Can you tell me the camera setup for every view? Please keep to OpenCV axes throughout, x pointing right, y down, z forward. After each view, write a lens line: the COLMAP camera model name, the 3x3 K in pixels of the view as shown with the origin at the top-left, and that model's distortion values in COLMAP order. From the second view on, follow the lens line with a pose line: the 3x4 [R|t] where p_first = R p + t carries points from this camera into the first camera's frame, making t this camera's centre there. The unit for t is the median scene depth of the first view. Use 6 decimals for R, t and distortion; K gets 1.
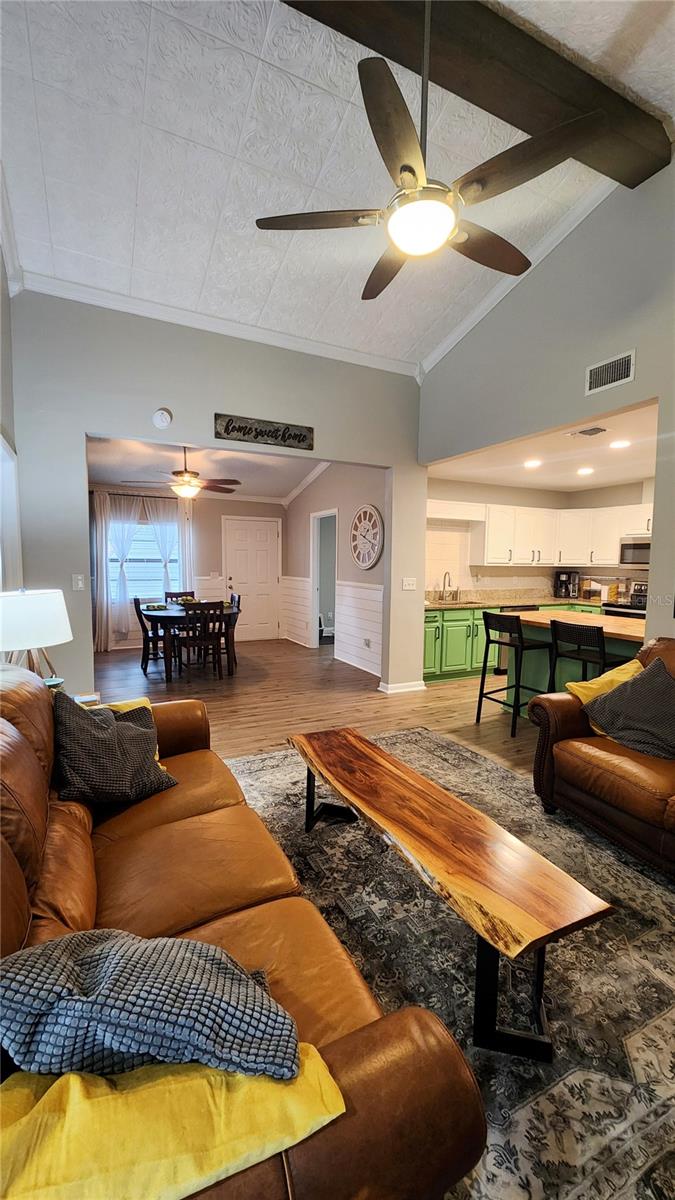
lens RADIAL K [[486.5, 0, 337.5], [0, 486.5, 600.0], [0, 0, 1]] dist [0.010723, -0.004242]
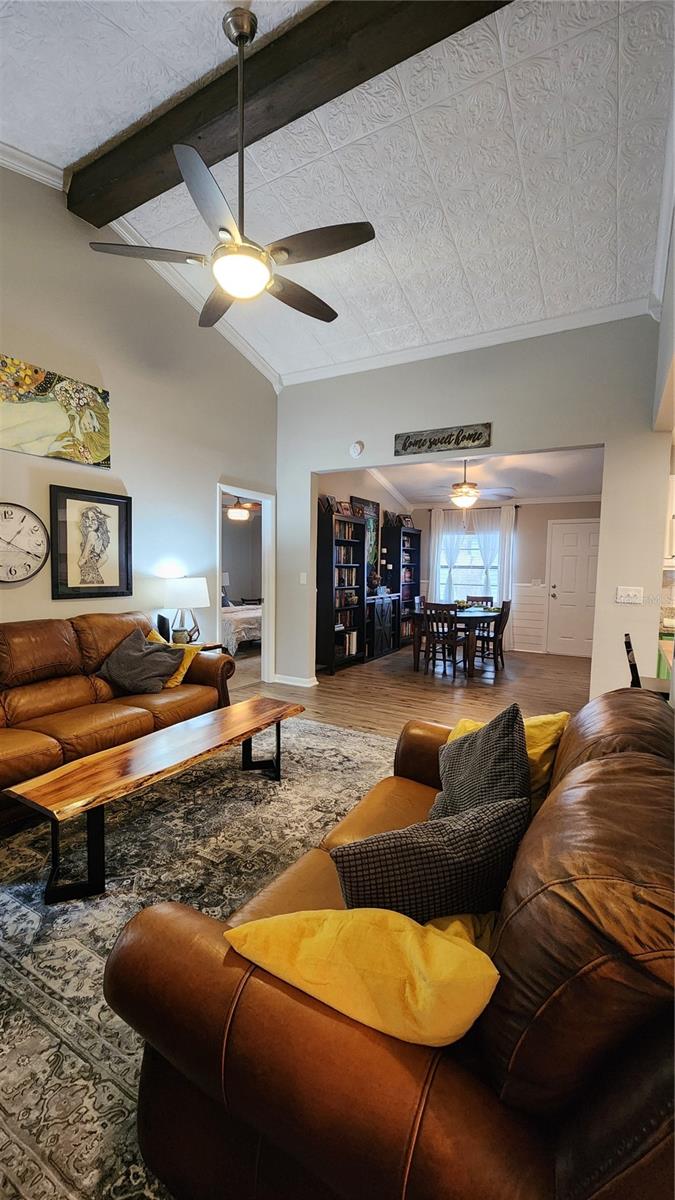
lens RADIAL K [[479.5, 0, 337.5], [0, 479.5, 600.0], [0, 0, 1]] dist [0.000863, -0.000235]
pose [[0.560852, 0.056154, -0.826010, 0.571279], [-0.075980, 0.996978, 0.016187, -0.003096], [0.824422, 0.053682, 0.563423, 0.249365]]
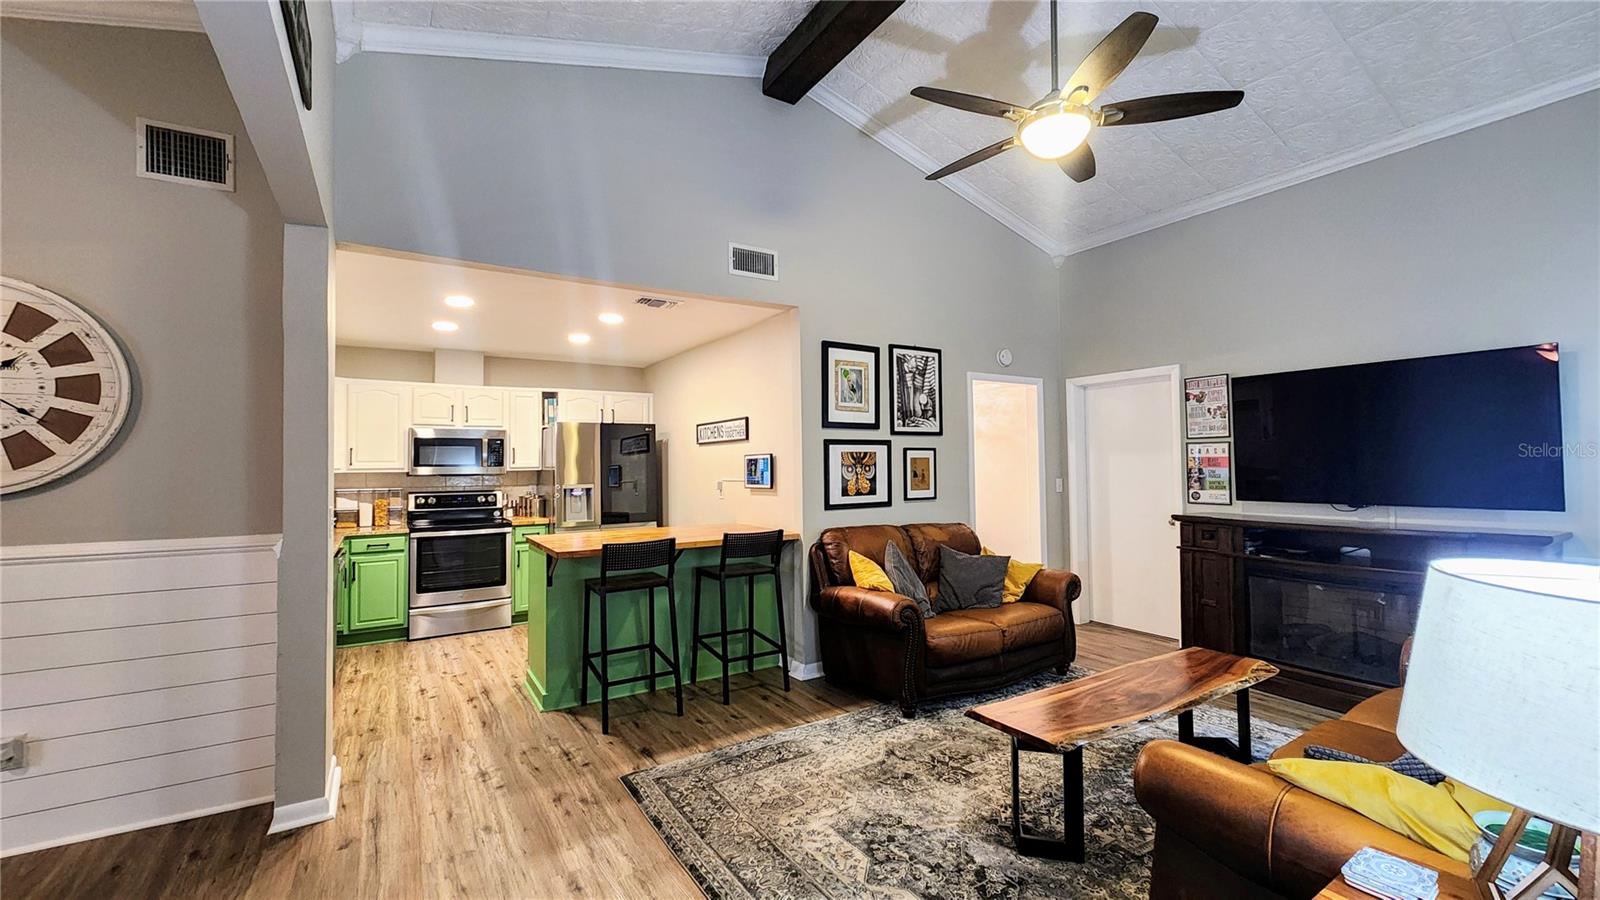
lens RADIAL K [[655.7, 0, 791.3], [0, 655.7, 445.7], [0, 0, 1]] dist [0.010681, -0.004821]
pose [[-0.096188, 0.018927, 0.995183, -0.491120], [0.089286, 0.995953, -0.010312, -0.062888], [-0.991350, 0.087865, -0.097489, 0.754688]]
